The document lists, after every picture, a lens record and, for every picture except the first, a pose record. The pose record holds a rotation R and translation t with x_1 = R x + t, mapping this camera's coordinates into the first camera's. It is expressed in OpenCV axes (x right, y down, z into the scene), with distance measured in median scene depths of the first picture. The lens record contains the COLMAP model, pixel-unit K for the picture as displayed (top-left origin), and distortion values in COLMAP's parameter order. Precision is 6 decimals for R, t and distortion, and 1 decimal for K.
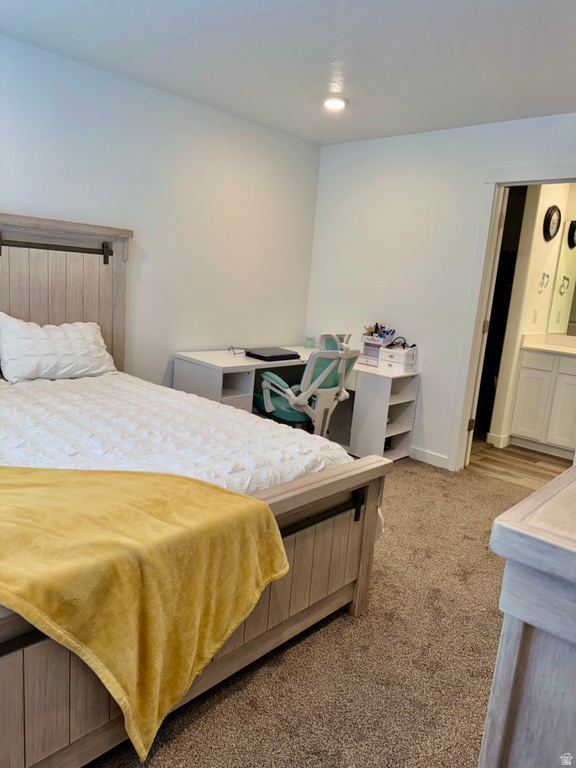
lens RADIAL K [[539.7, 0, 287.6], [0, 539.7, 370.8], [0, 0, 1]] dist [-0.039601, -0.000640]
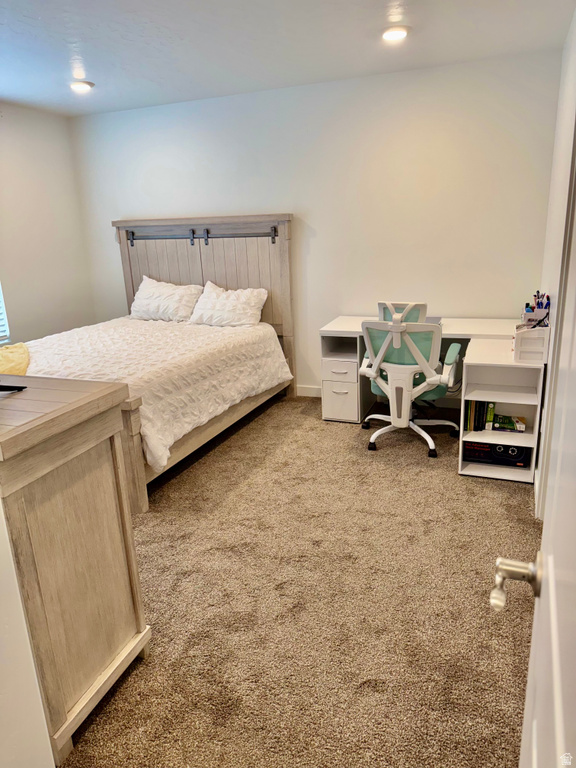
lens RADIAL K [[541.5, 0, 288.0], [0, 541.5, 384.0], [0, 0, 1]] dist [0.025305, -0.049591]
pose [[0.359857, 0.164603, -0.918373, 0.955983], [-0.092589, 0.985756, 0.140400, -0.050339], [0.928402, 0.034508, 0.369972, 0.559427]]
